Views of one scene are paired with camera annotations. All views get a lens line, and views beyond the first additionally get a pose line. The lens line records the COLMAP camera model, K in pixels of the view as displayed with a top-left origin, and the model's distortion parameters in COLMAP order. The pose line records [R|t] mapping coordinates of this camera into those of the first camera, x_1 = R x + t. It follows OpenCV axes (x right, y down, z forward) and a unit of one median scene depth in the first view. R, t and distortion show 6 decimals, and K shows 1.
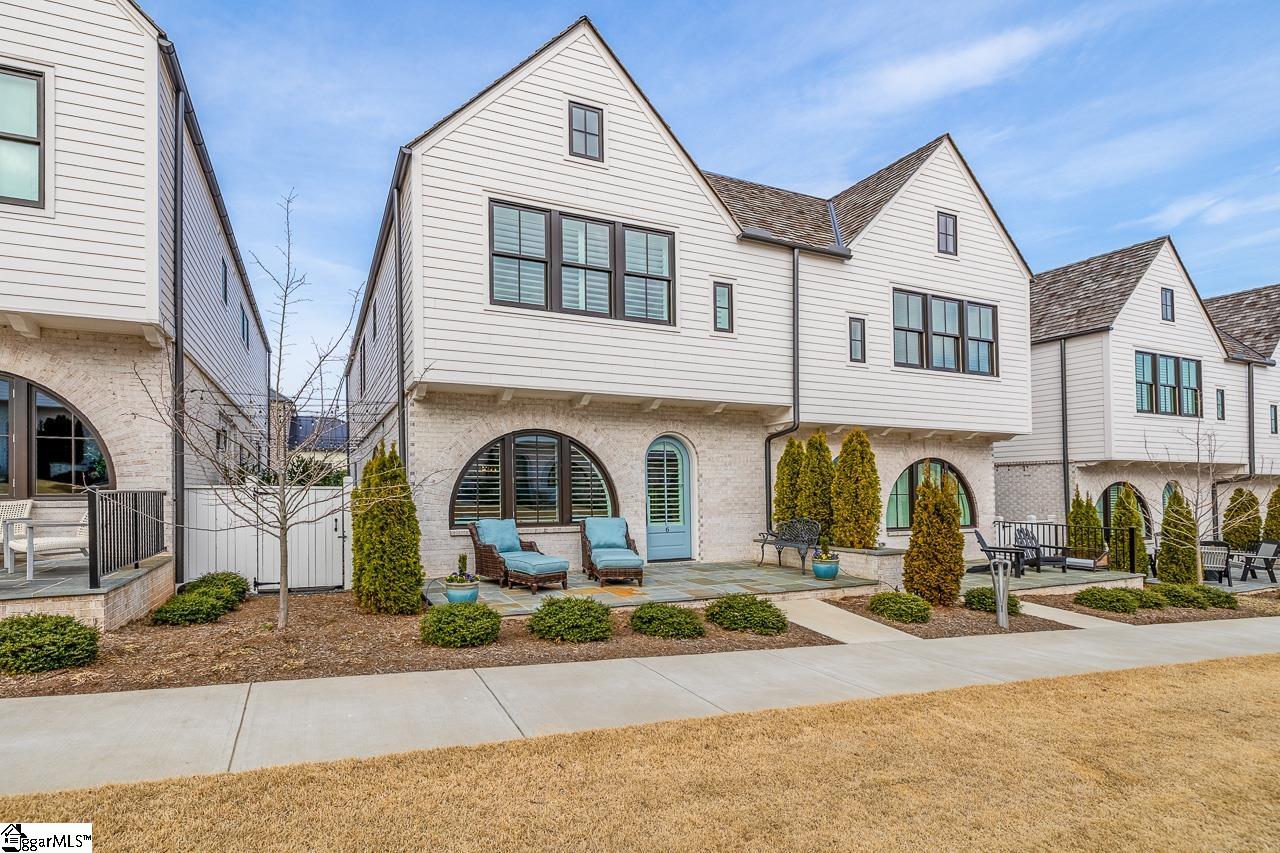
lens RADIAL K [[584.7, 0, 506.4], [0, 584.7, 477.1], [0, 0, 1]] dist [-0.000810, 0.000289]
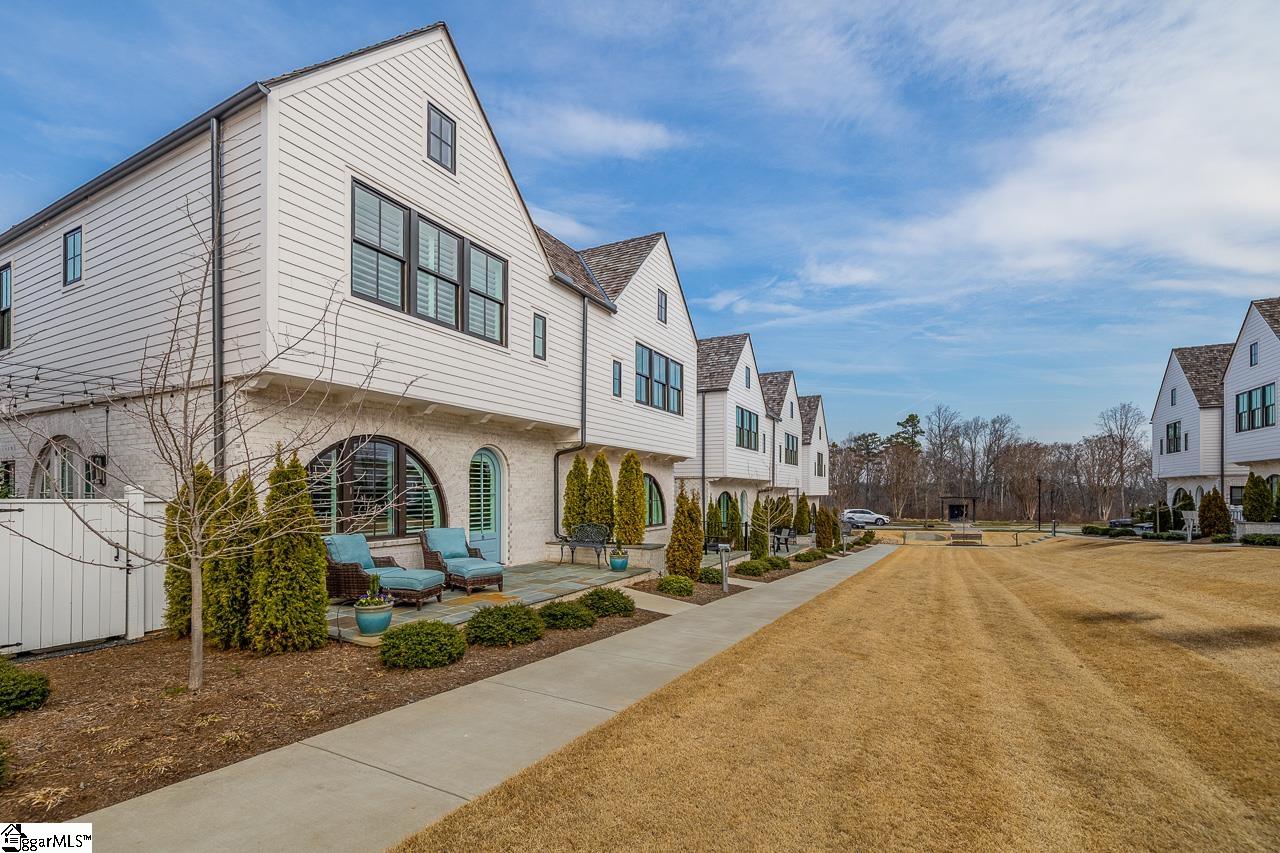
lens RADIAL K [[611.8, 0, 636.0], [0, 611.8, 481.6], [0, 0, 1]] dist [-0.000835, 0.000126]
pose [[0.732434, 0.015663, 0.680658, -0.298777], [-0.019562, 0.999807, -0.001957, -0.014327], [-0.680557, -0.011882, 0.732599, 0.009617]]
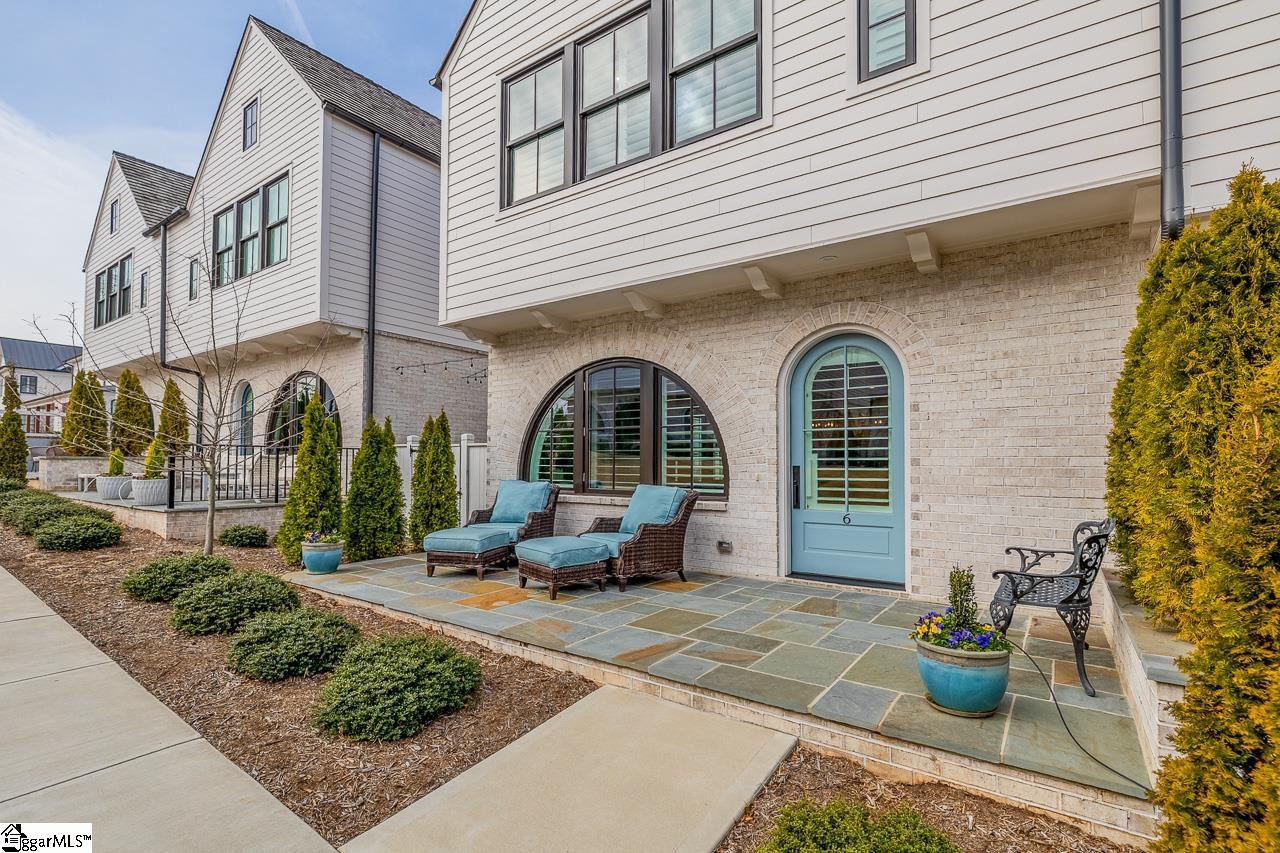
lens RADIAL K [[577.6, 0, 641.2], [0, 577.6, 450.2], [0, 0, 1]] dist [-0.002079, -0.000146]
pose [[0.563163, -0.013441, -0.826237, 0.640531], [0.013005, 0.999888, -0.007402, 0.034501], [0.826244, -0.006577, 0.563274, 0.624699]]
